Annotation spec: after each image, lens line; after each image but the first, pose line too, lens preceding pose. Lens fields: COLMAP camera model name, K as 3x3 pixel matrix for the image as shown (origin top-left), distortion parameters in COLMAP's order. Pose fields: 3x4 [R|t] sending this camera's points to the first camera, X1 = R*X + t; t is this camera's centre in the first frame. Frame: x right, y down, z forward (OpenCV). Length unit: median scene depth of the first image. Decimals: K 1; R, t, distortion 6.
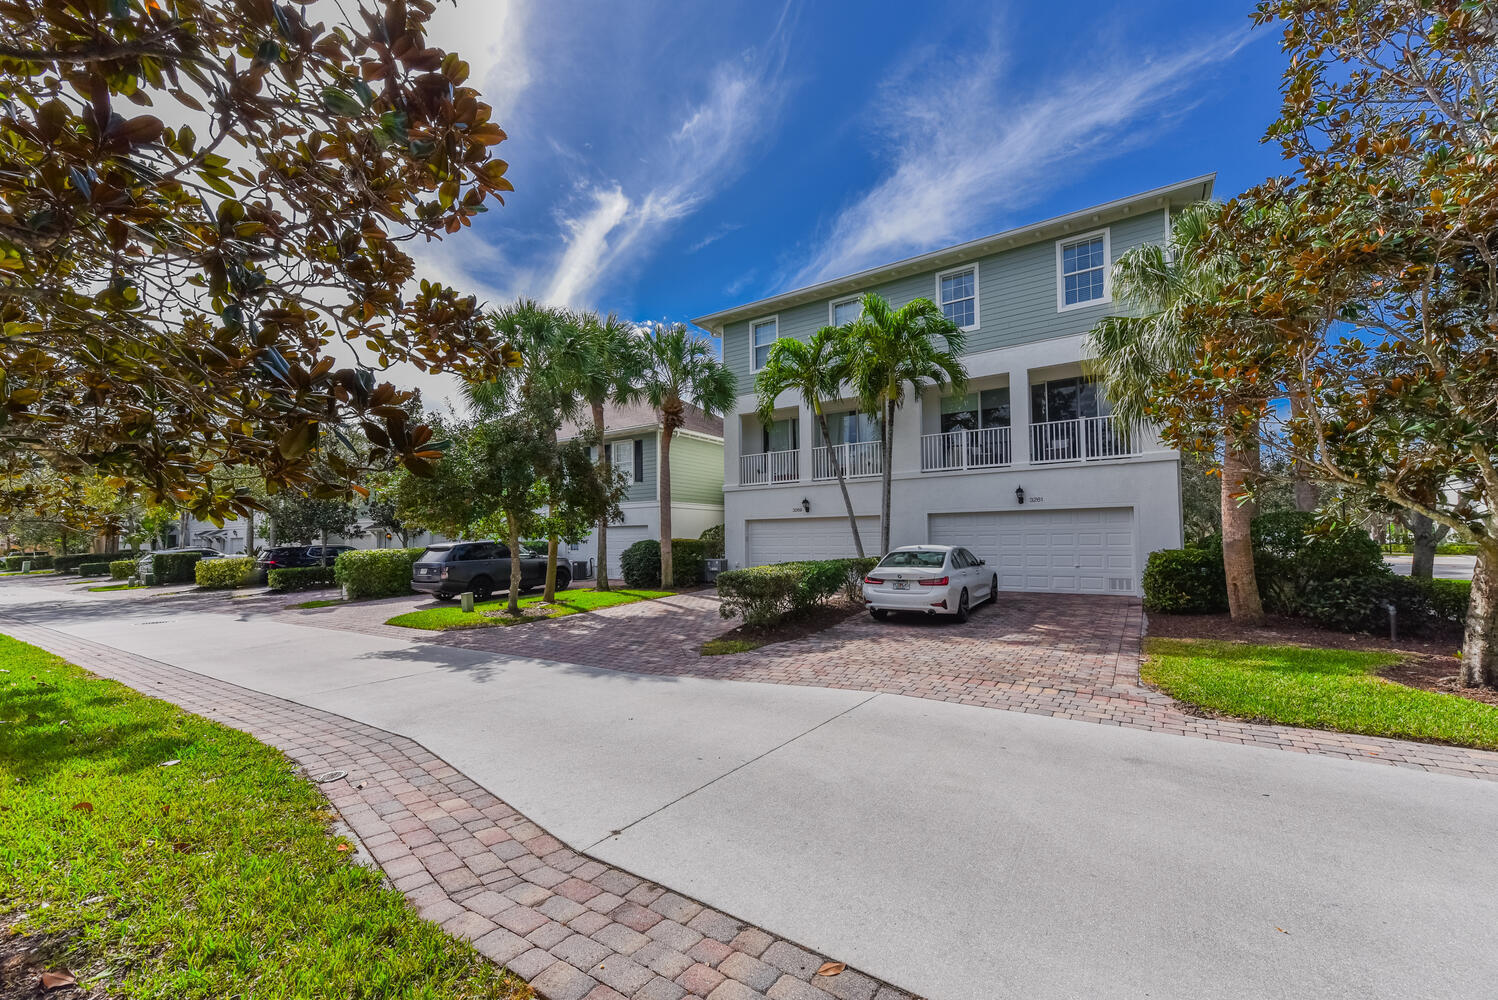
lens RADIAL K [[635.9, 0, 747.7], [0, 635.9, 546.8], [0, 0, 1]] dist [0.000539, -0.000016]
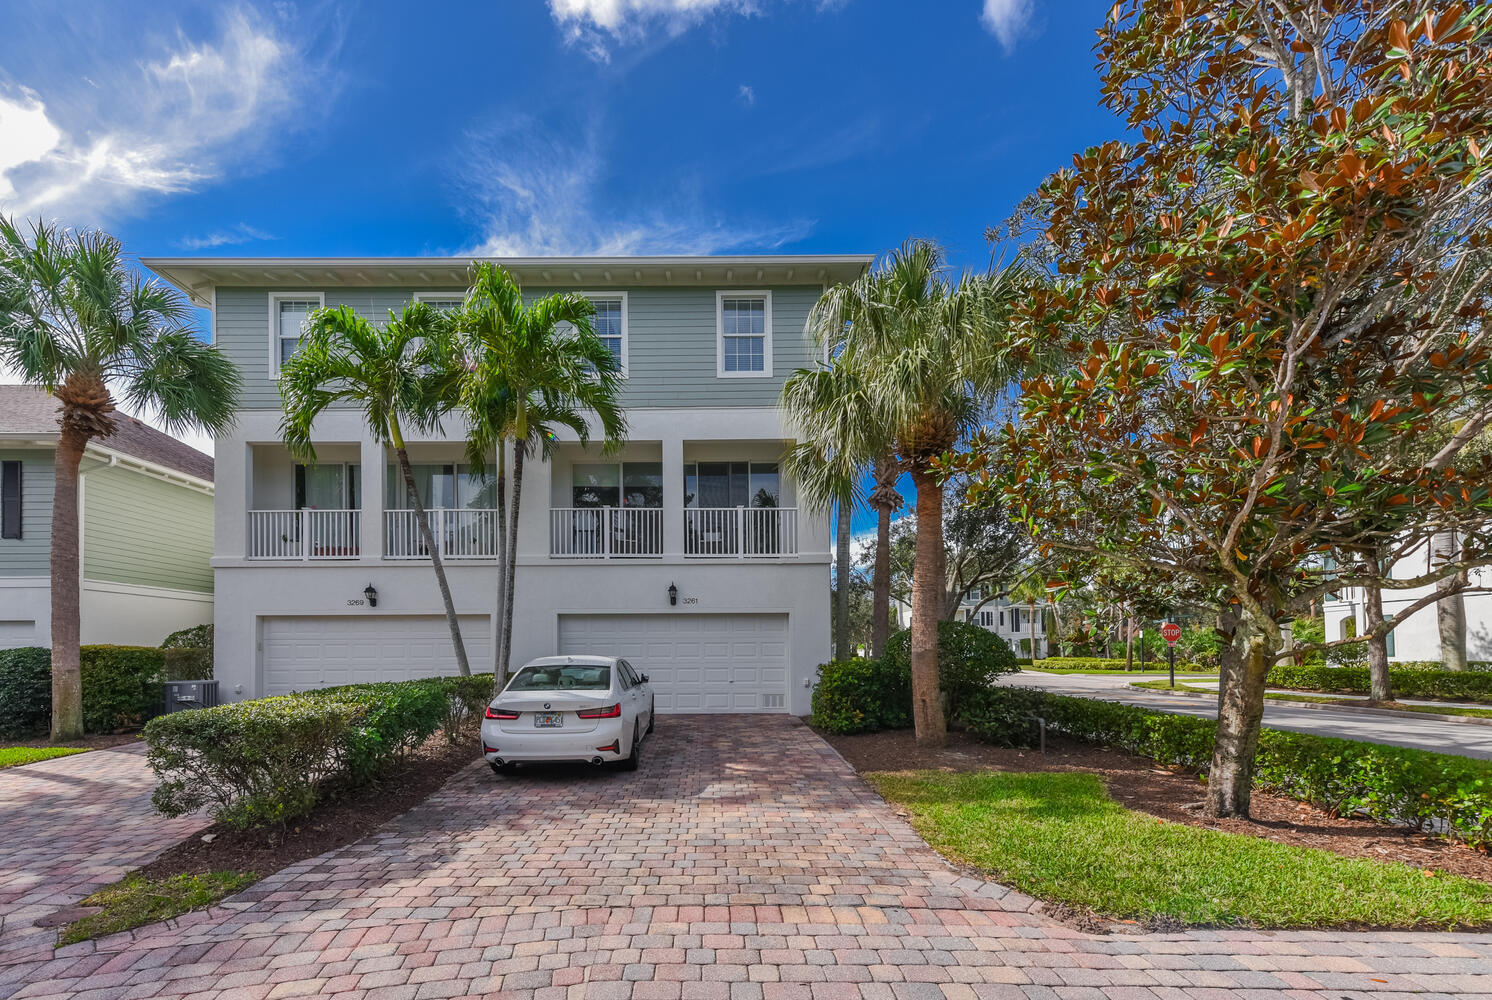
lens RADIAL K [[691.1, 0, 743.2], [0, 691.1, 634.5], [0, 0, 1]] dist [0.015771, -0.000491]
pose [[0.830893, 0.017666, 0.556151, 0.015711], [0.003197, 0.999328, -0.036520, 0.001550], [-0.556423, 0.032122, 0.830278, 0.228807]]
